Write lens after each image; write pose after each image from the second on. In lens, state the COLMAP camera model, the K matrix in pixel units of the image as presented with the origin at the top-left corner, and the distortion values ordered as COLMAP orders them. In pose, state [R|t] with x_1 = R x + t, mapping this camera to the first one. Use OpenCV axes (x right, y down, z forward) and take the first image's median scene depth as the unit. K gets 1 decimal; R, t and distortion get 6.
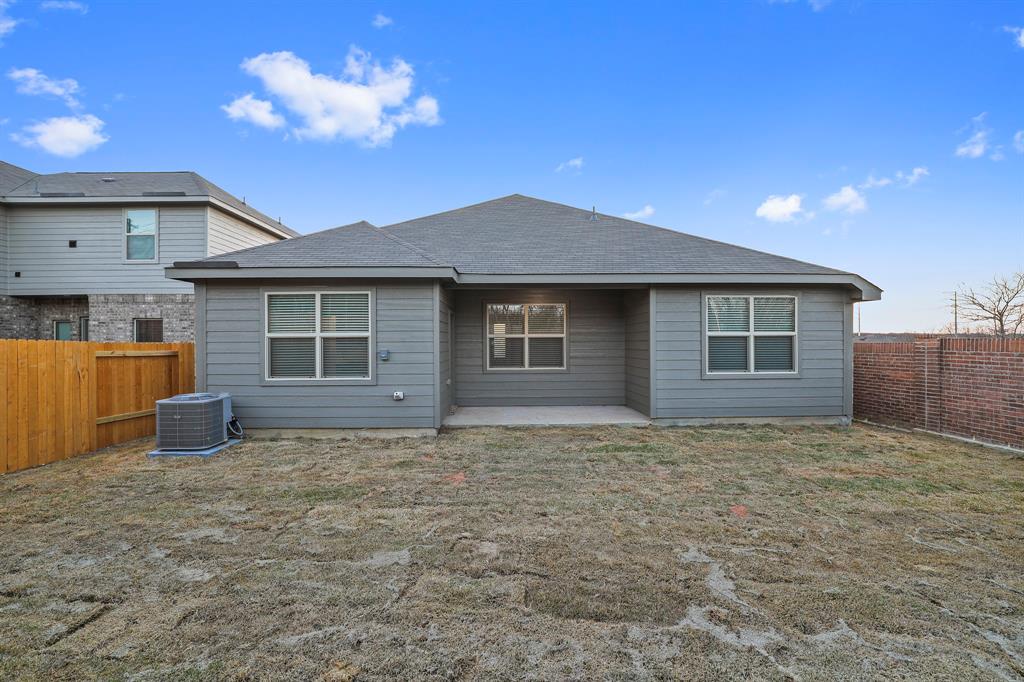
lens RADIAL K [[463.0, 0, 506.9], [0, 463.0, 338.7], [0, 0, 1]] dist [-0.029329, 0.000679]
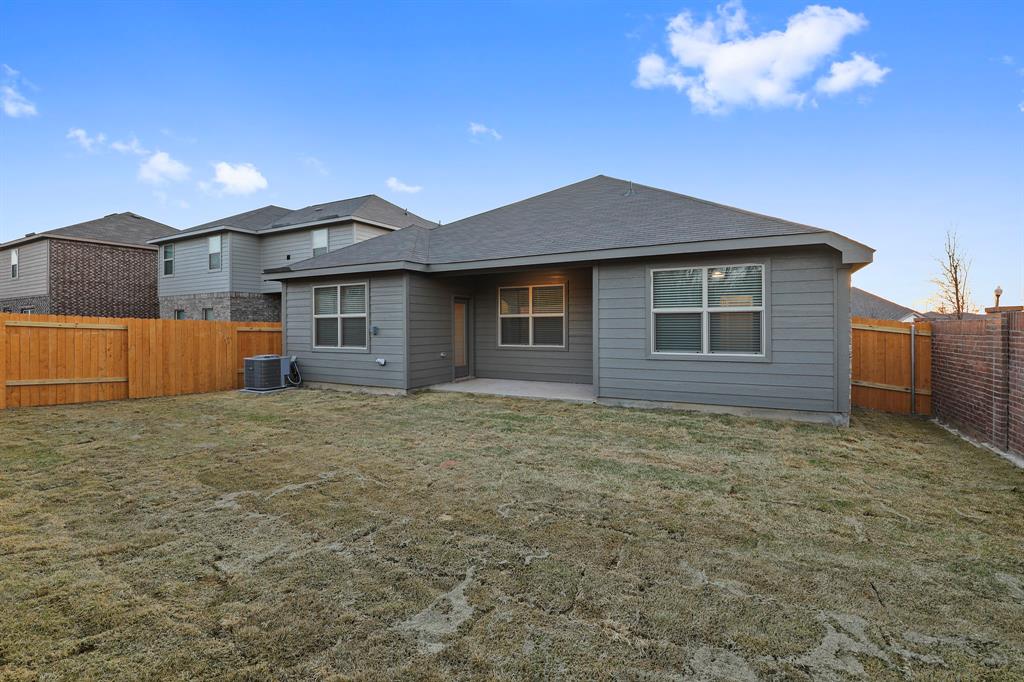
lens RADIAL K [[463.0, 0, 506.9], [0, 463.0, 338.7], [0, 0, 1]] dist [-0.029329, 0.000679]
pose [[0.869154, 0.013943, -0.494345, 0.640528], [0.003128, 0.999427, 0.033689, 0.013658], [0.494532, -0.030827, 0.868613, 0.042691]]
